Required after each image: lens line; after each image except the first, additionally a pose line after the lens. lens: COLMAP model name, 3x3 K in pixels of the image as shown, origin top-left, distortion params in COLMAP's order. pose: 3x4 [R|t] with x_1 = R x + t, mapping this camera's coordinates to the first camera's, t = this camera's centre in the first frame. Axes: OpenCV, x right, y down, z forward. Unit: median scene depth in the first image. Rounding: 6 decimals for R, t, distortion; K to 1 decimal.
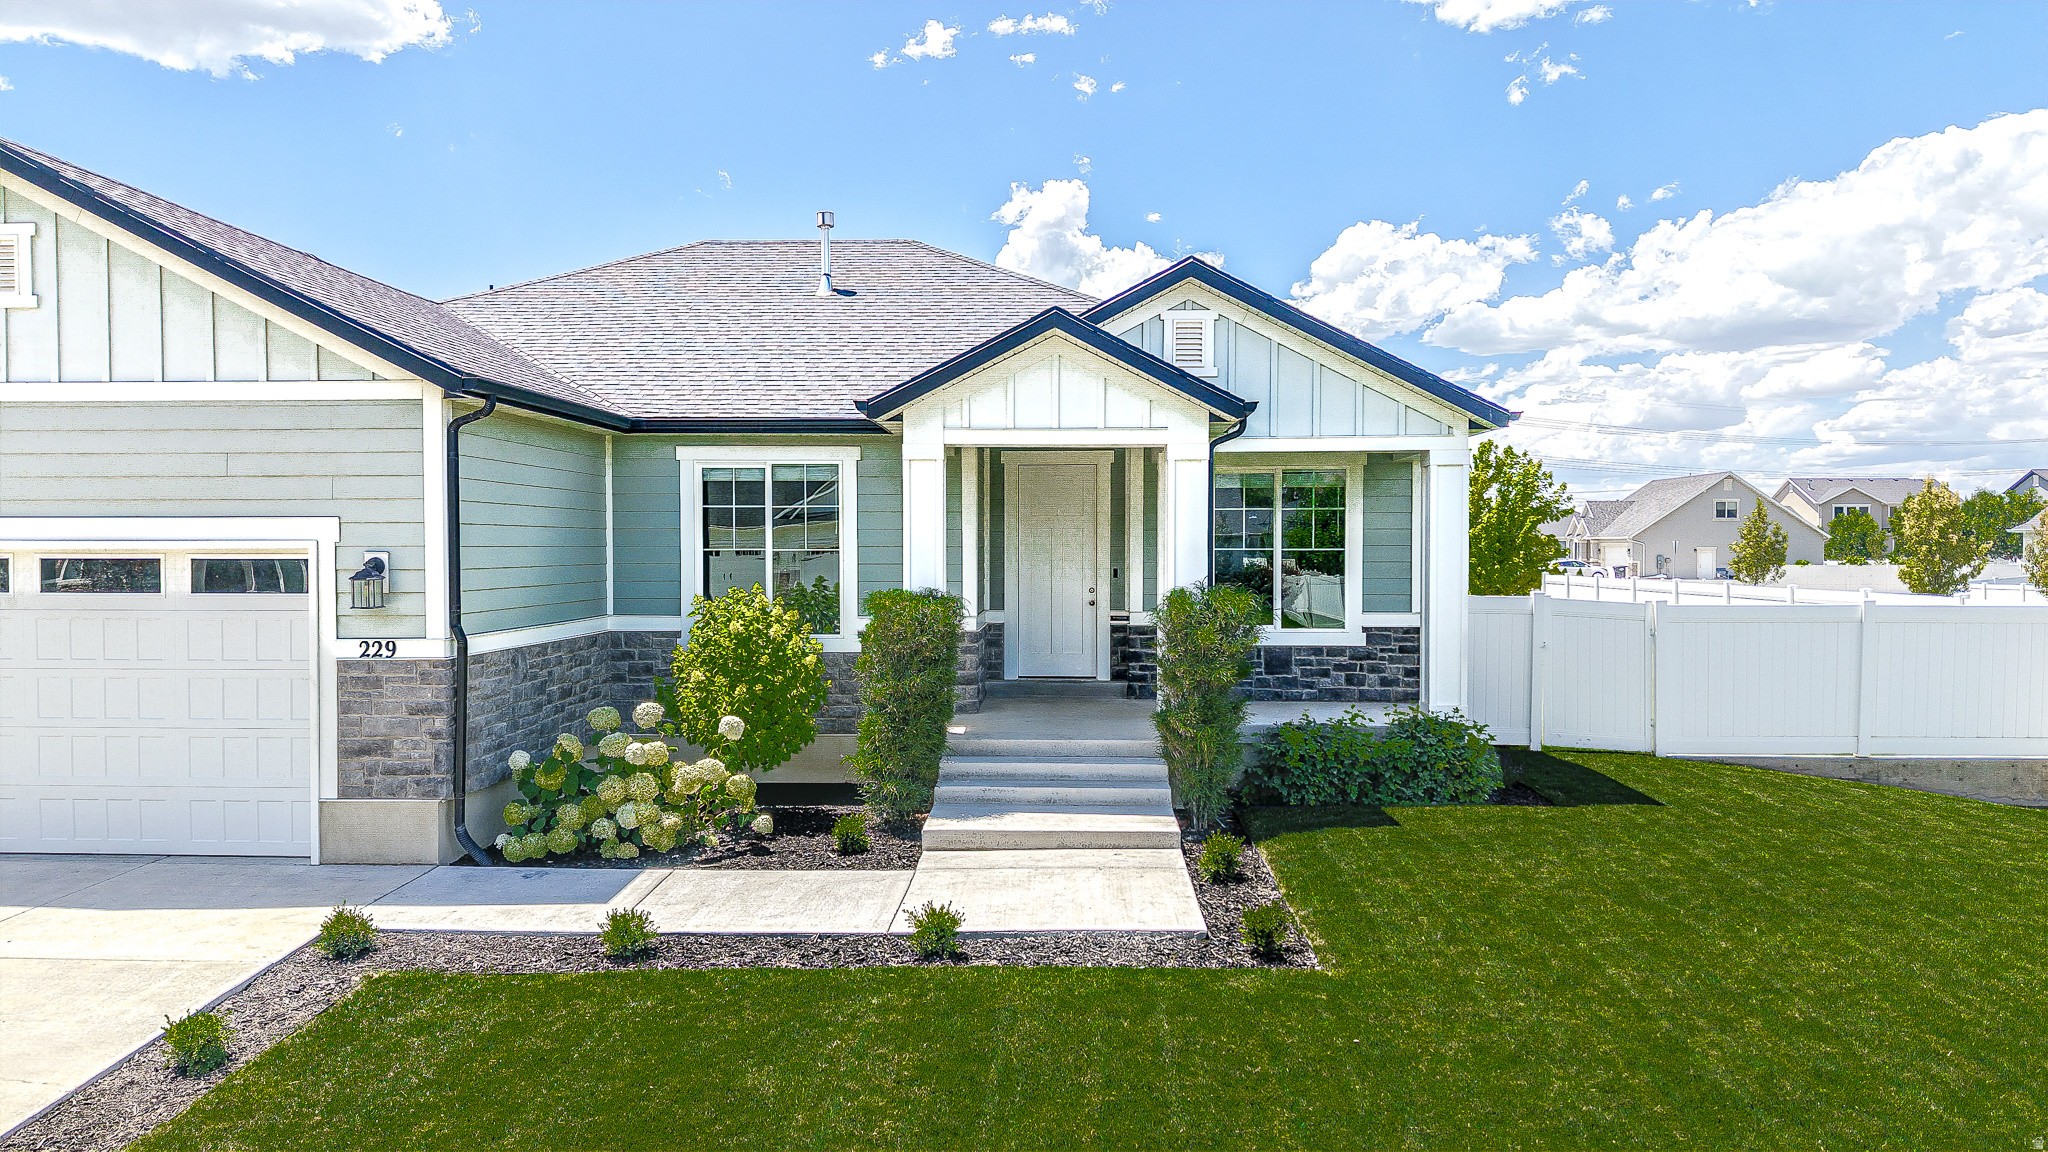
lens RADIAL K [[1352.9, 0, 1039.6], [0, 1352.9, 557.3], [0, 0, 1]] dist [0.028785, -0.005563]
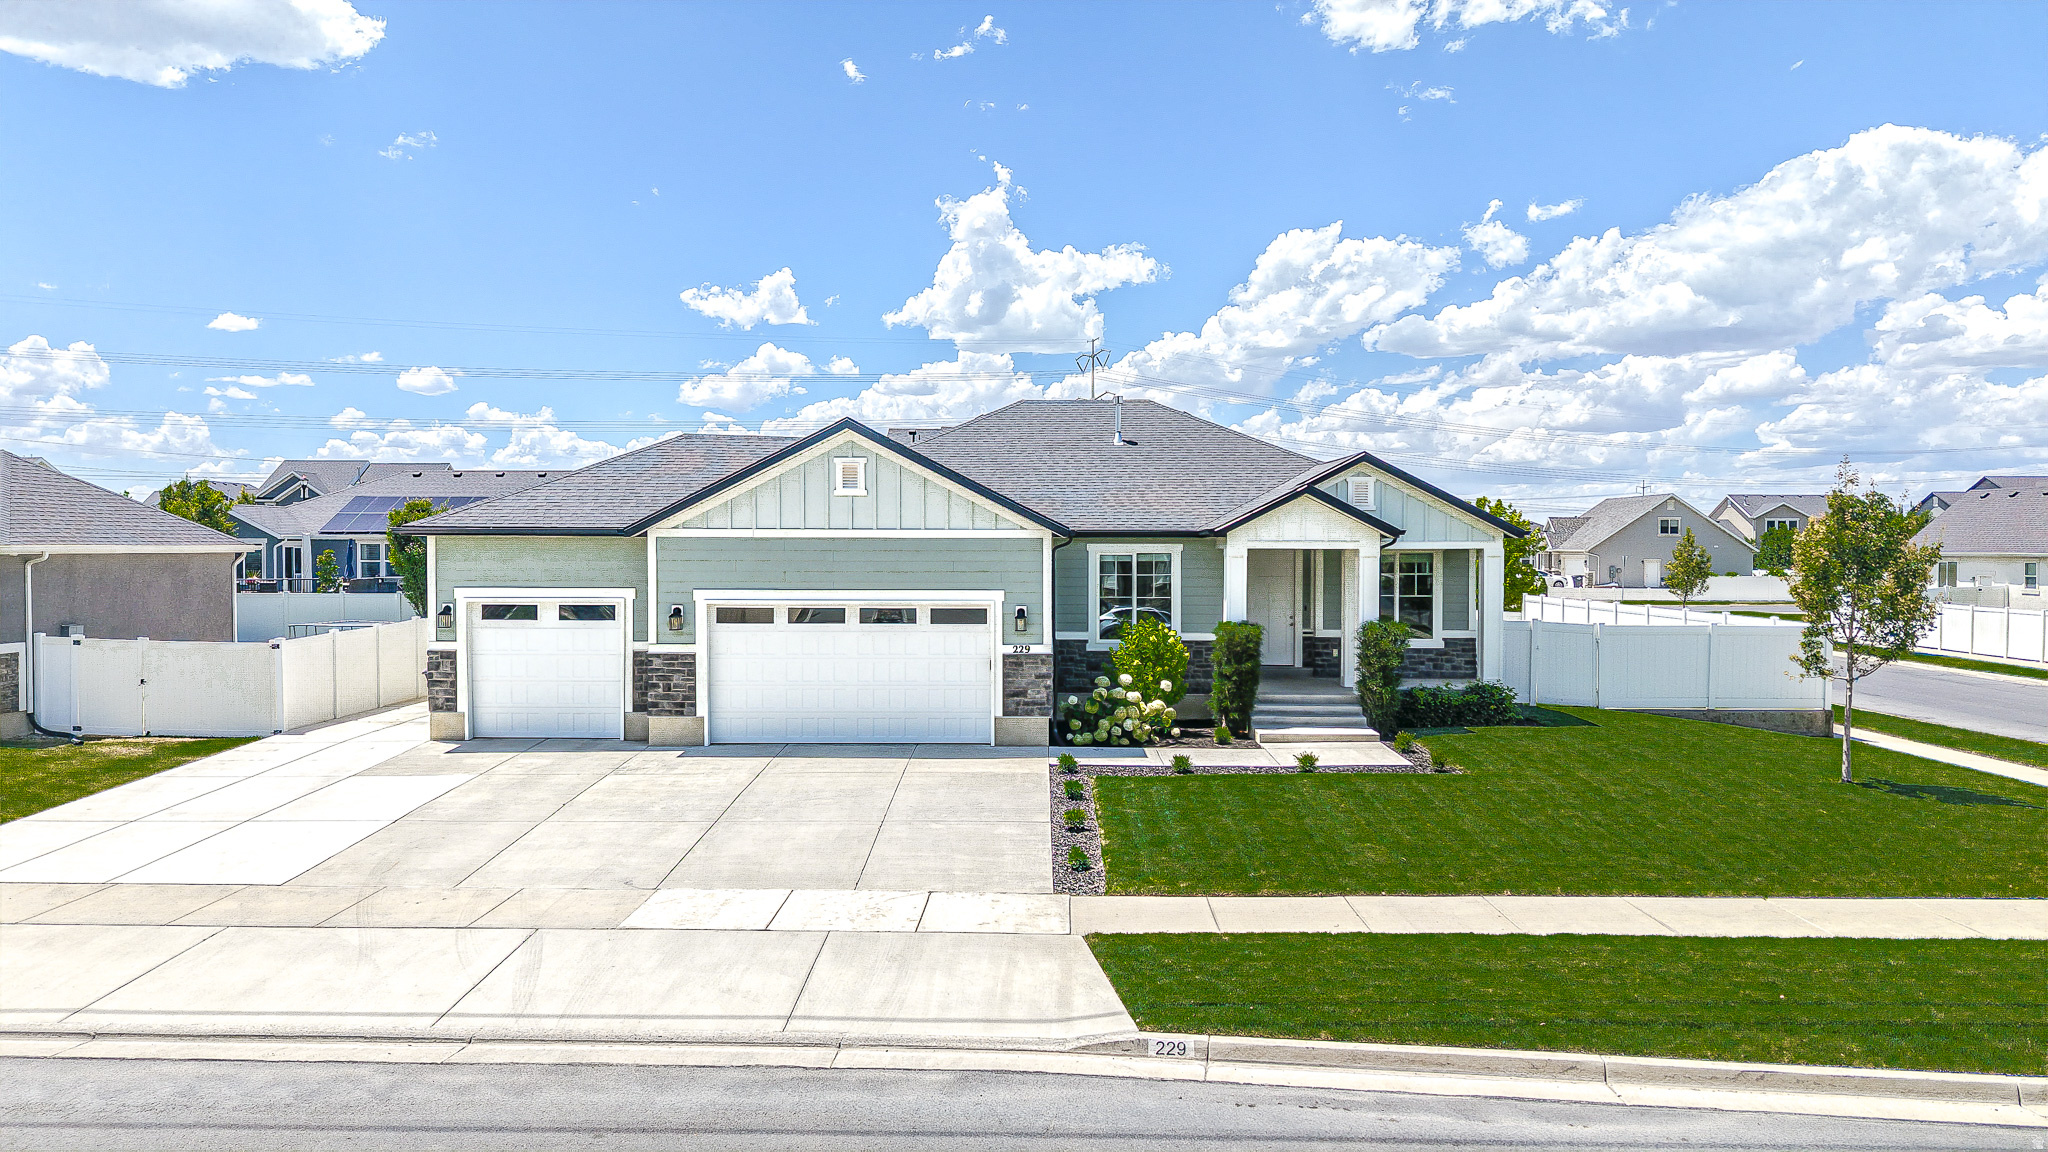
lens RADIAL K [[1364.1, 0, 1024.0], [0, 1364.1, 576.0], [0, 0, 1]] dist [0.052128, -0.069815]
pose [[0.999779, 0.002004, 0.020915, -0.401101], [-0.002337, 0.999871, 0.015889, -0.066372], [-0.020881, -0.015934, 0.999655, -0.925813]]
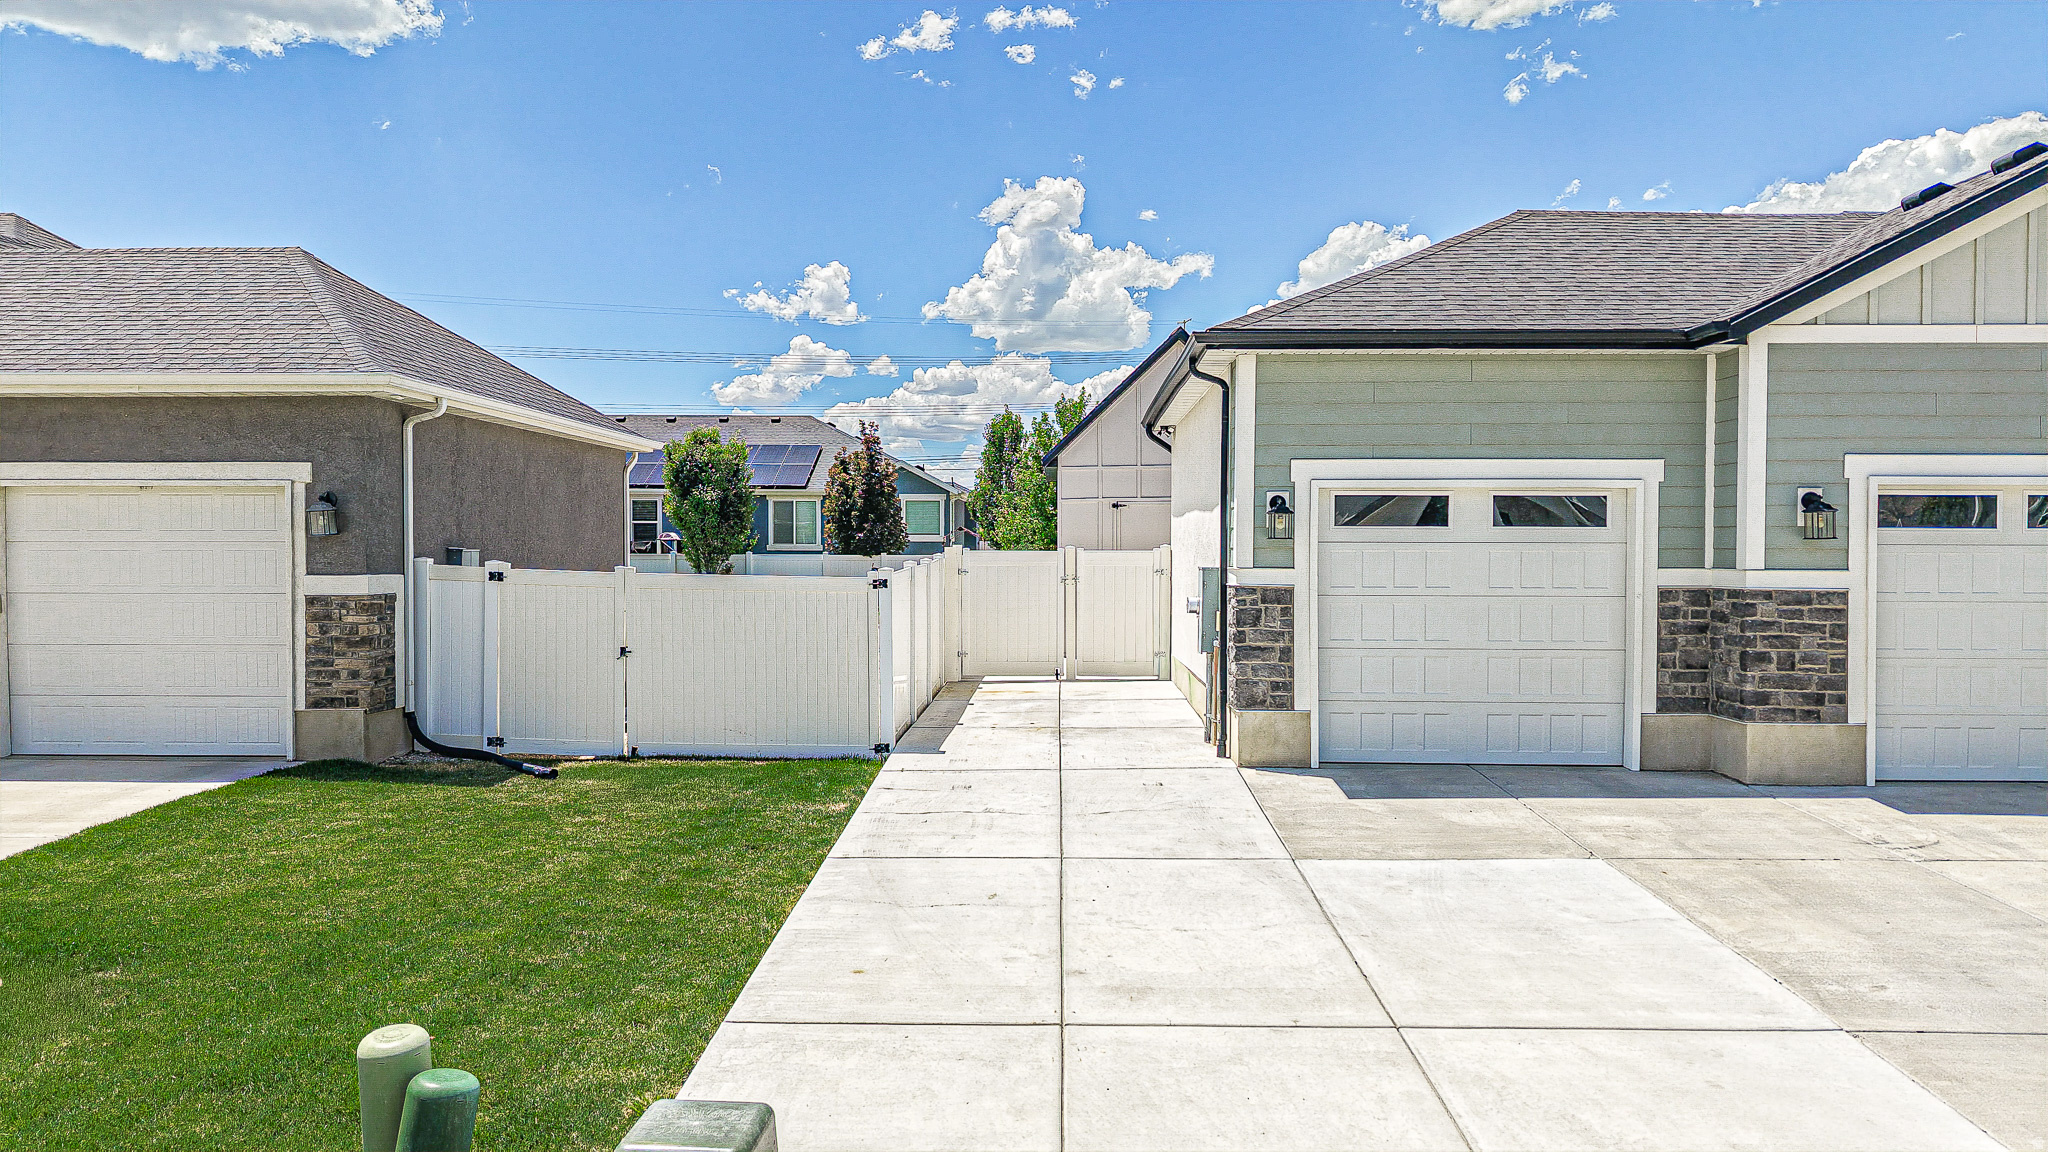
lens RADIAL K [[1364.1, 0, 1024.0], [0, 1364.1, 576.0], [0, 0, 1]] dist [0.052128, -0.069815]
pose [[0.999941, 0.003239, 0.010334, -1.259901], [-0.003365, 0.999920, 0.012175, 0.040438], [-0.010293, -0.012209, 0.999872, -0.030955]]
